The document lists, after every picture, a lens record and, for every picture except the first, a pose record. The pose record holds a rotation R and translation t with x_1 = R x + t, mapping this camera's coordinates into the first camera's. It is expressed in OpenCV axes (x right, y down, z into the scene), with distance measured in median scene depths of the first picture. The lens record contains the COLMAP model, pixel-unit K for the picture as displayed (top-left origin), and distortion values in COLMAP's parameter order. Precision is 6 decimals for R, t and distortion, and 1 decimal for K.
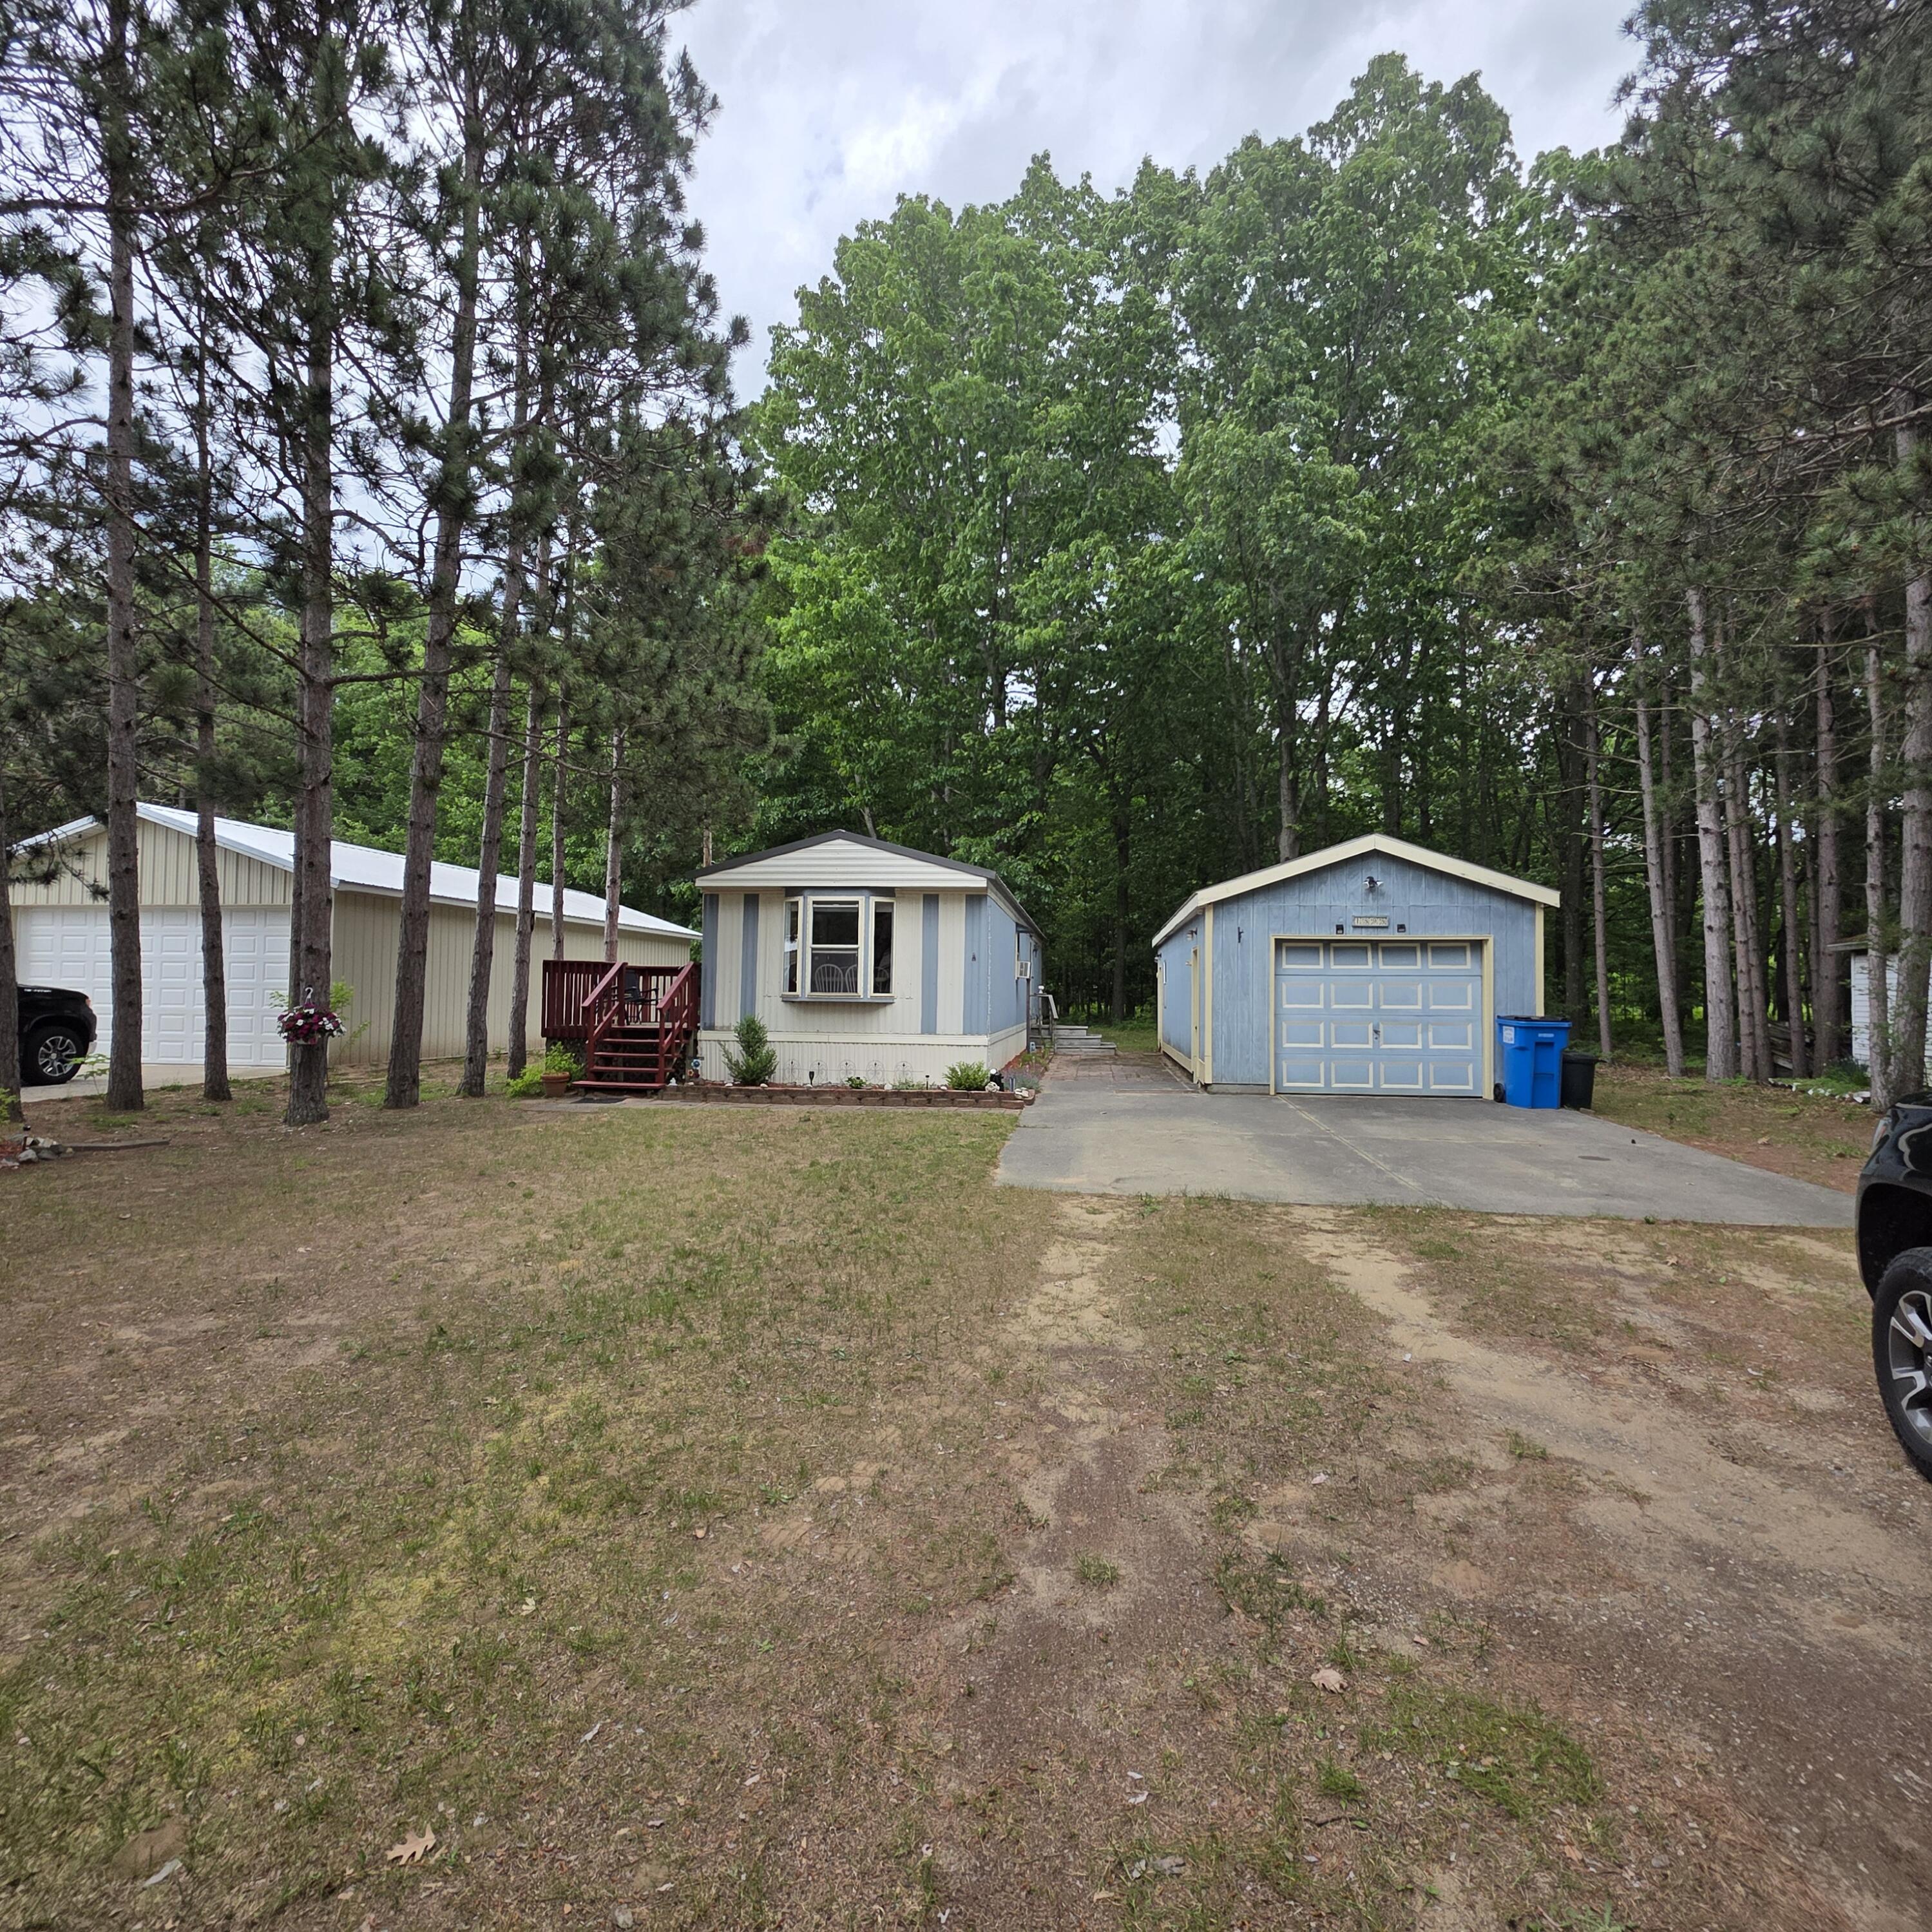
lens RADIAL K [[1027.4, 0, 973.6], [0, 1027.4, 970.8], [0, 0, 1]] dist [0.008902, -0.002852]
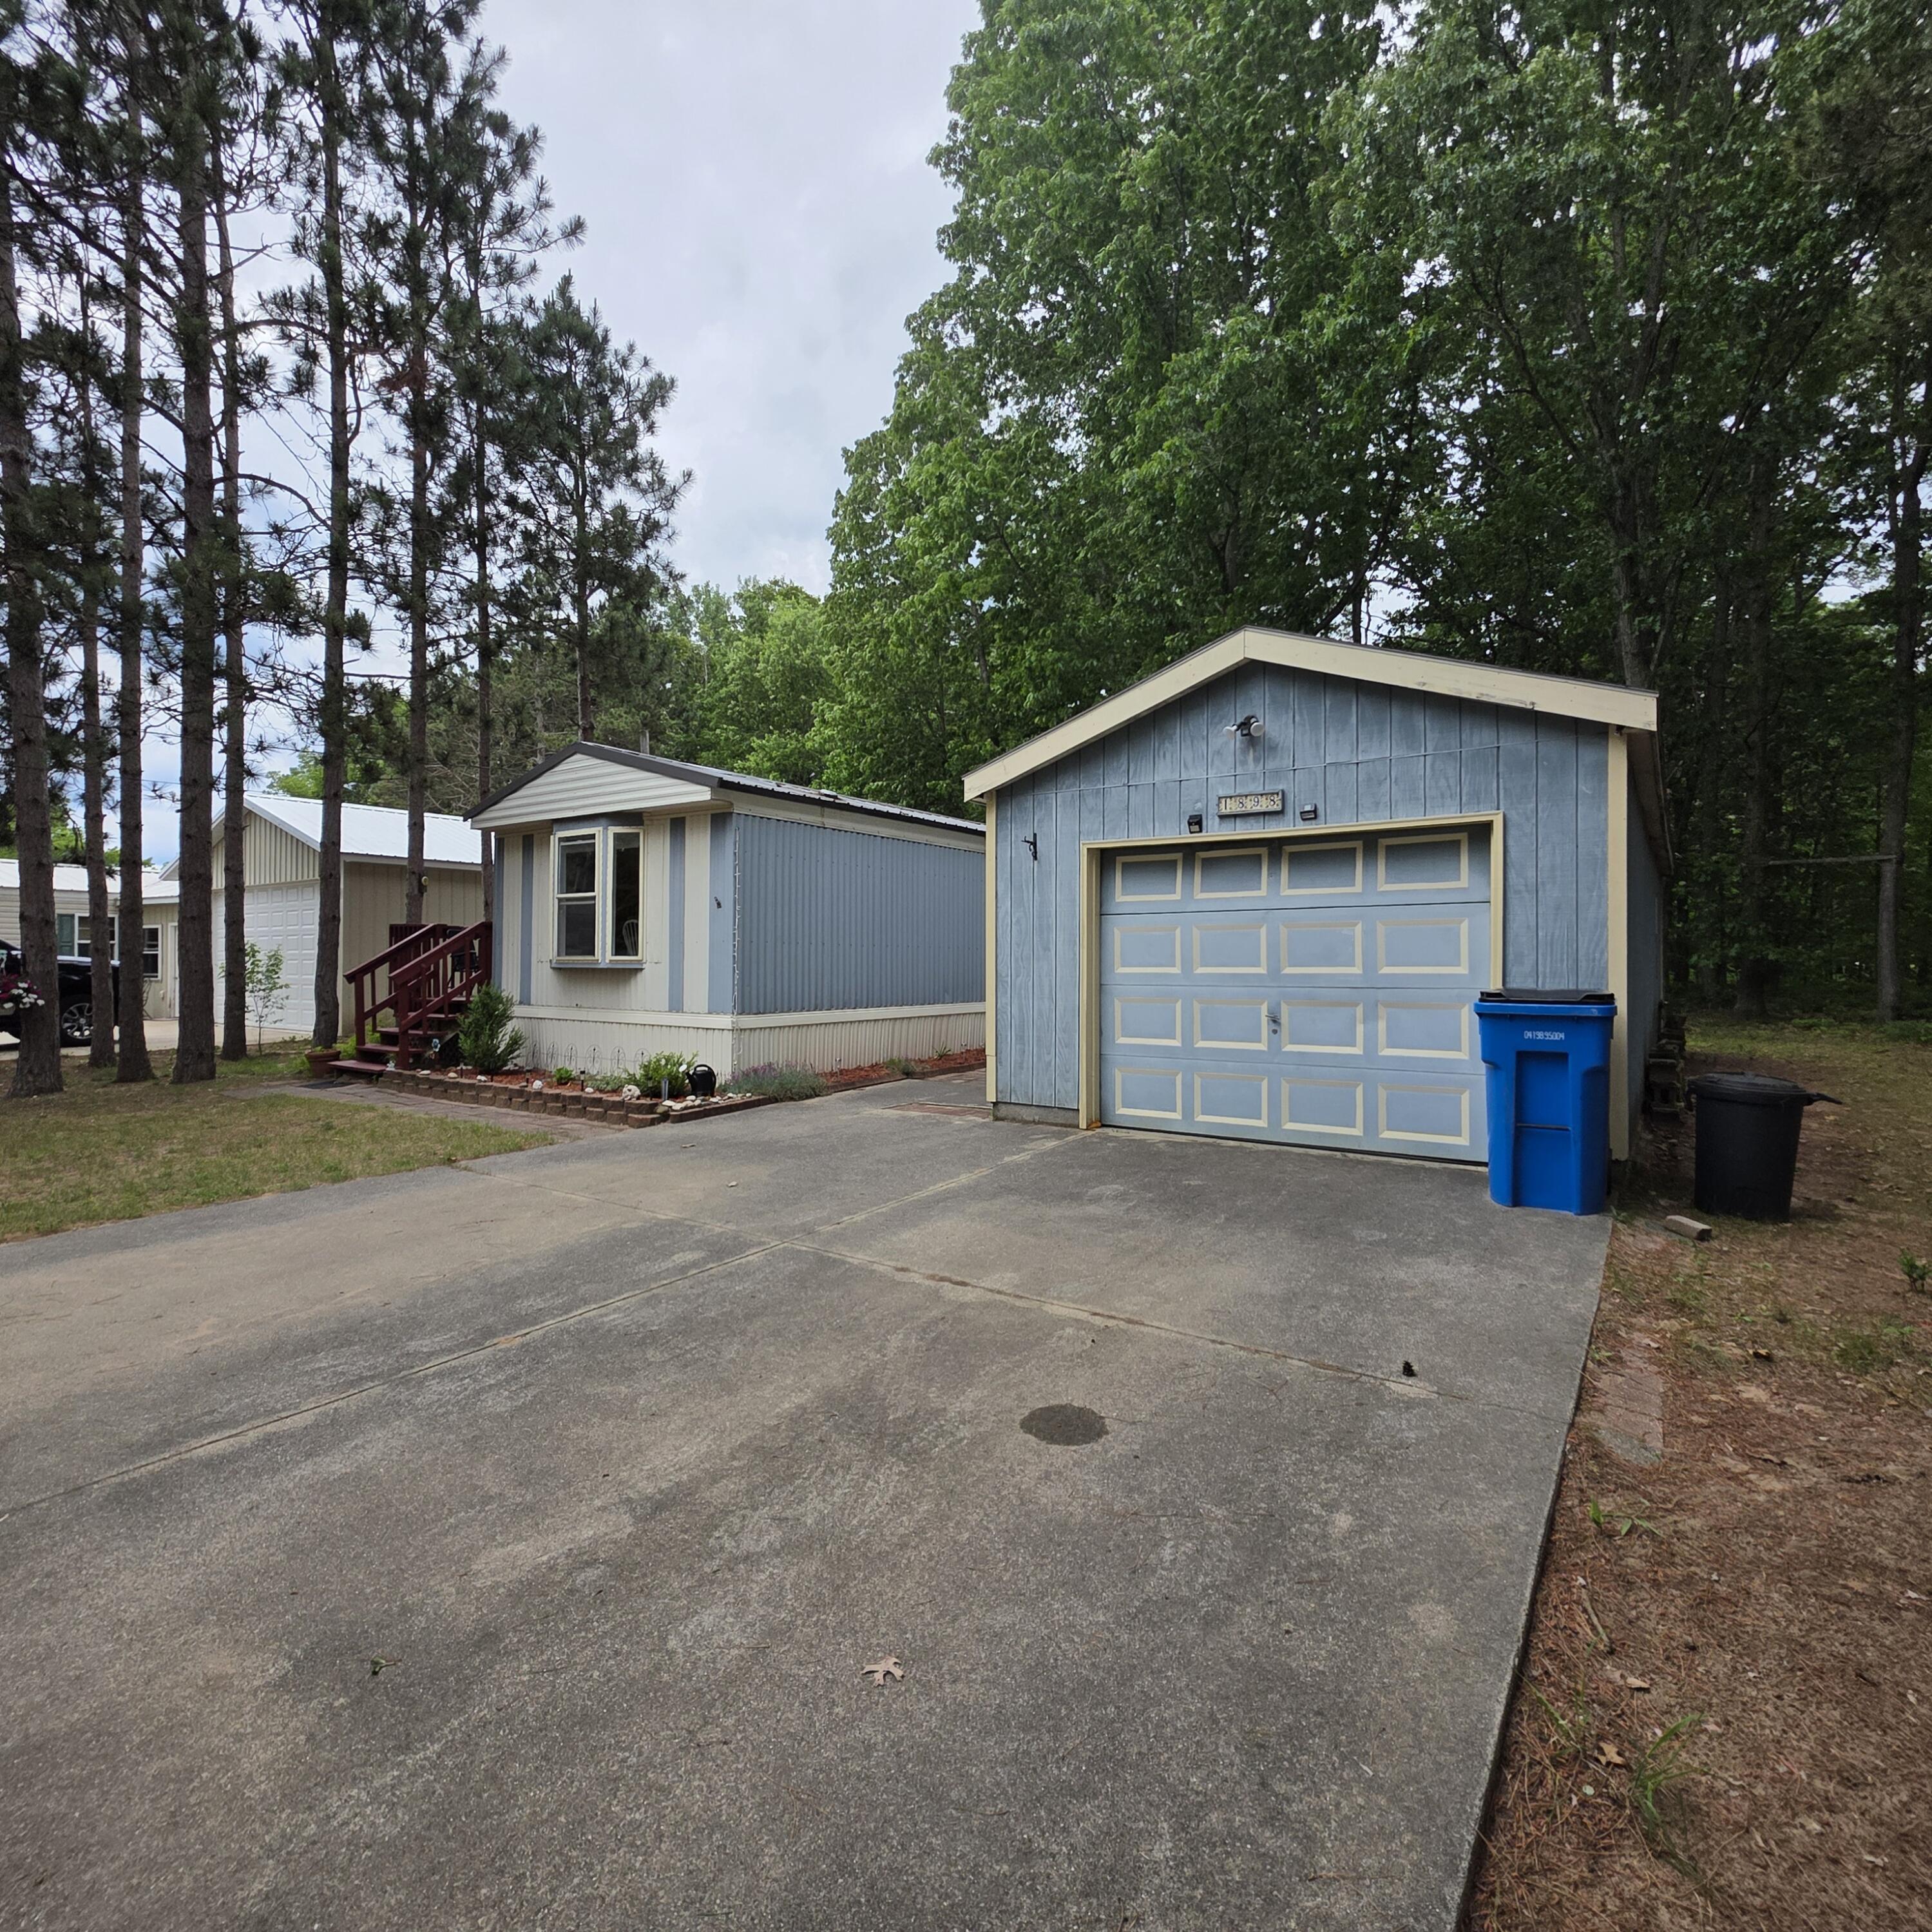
lens RADIAL K [[1013.5, 0, 972.0], [0, 1013.5, 962.2], [0, 0, 1]] dist [0.006294, -0.002702]
pose [[0.888467, -0.009280, -0.458846, 0.497871], [0.019274, 0.999668, 0.017104, 0.019660], [0.458535, -0.024040, 0.888351, 0.490161]]
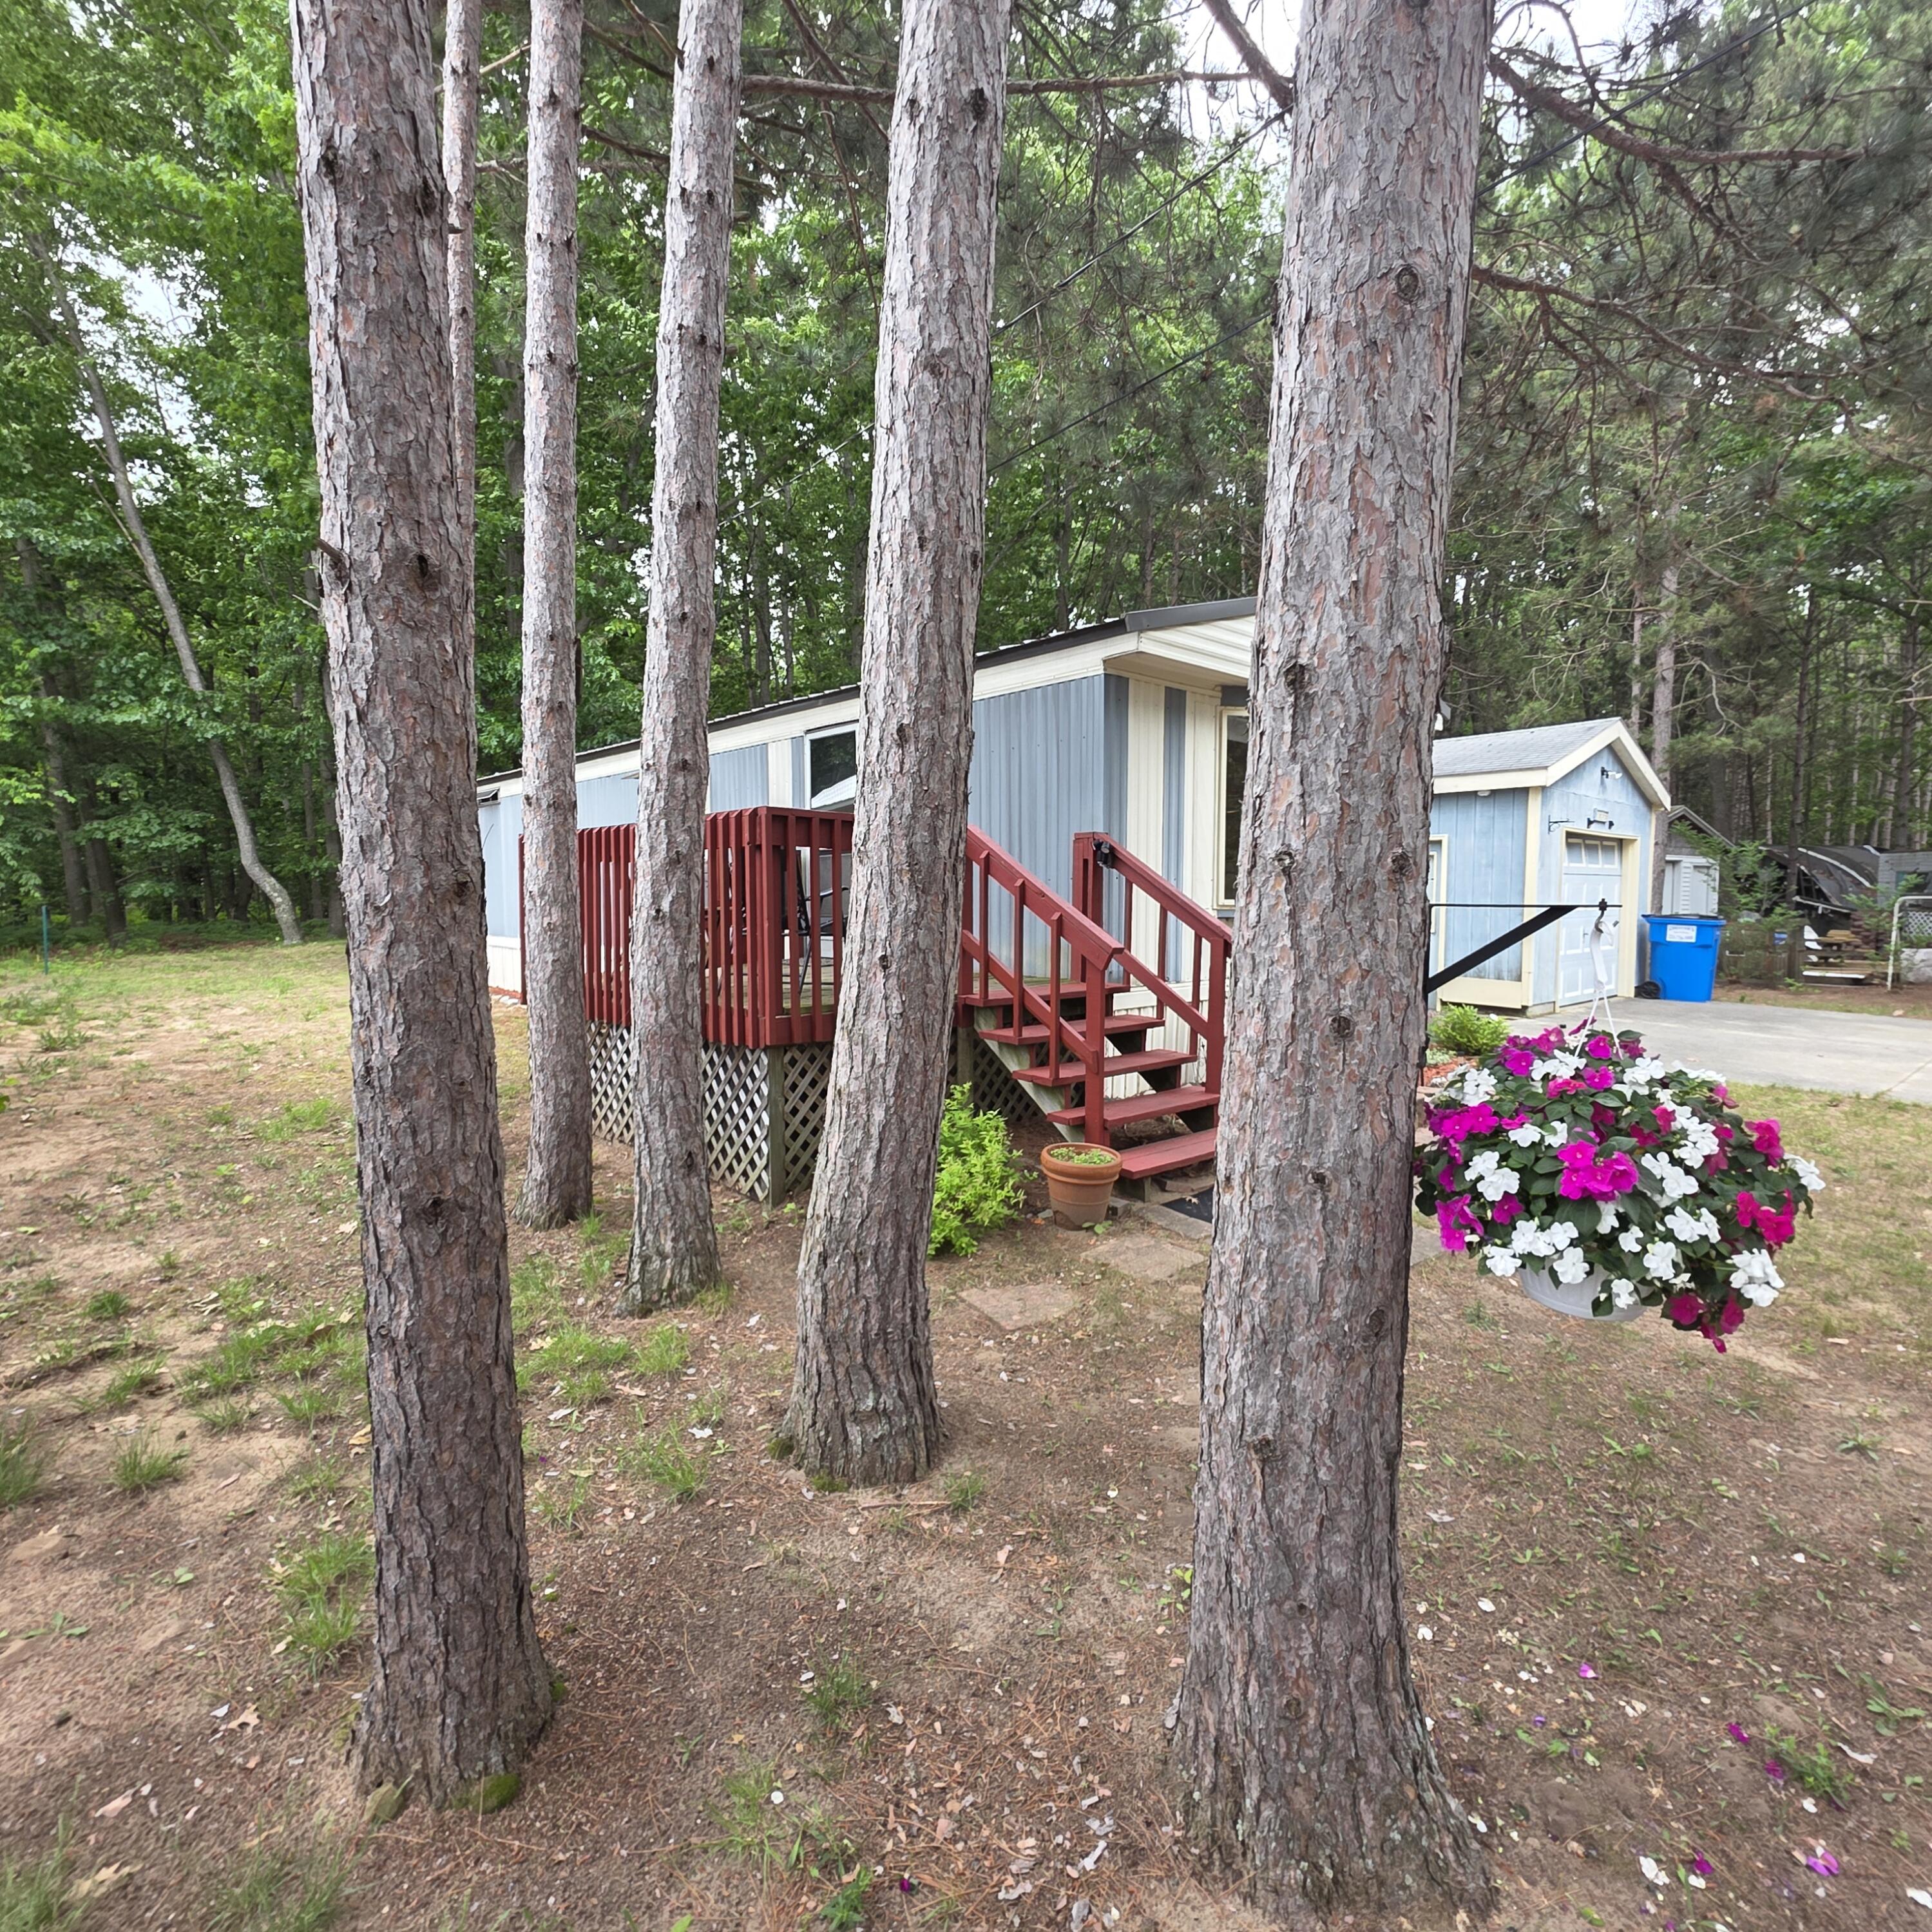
lens RADIAL K [[1013.5, 0, 972.0], [0, 1013.5, 962.2], [0, 0, 1]] dist [0.006294, -0.002702]
pose [[0.652255, -0.057579, 0.755810, -0.679805], [-0.017707, 0.995681, 0.091134, 0.010009], [-0.757793, -0.072826, 0.648418, 0.834563]]
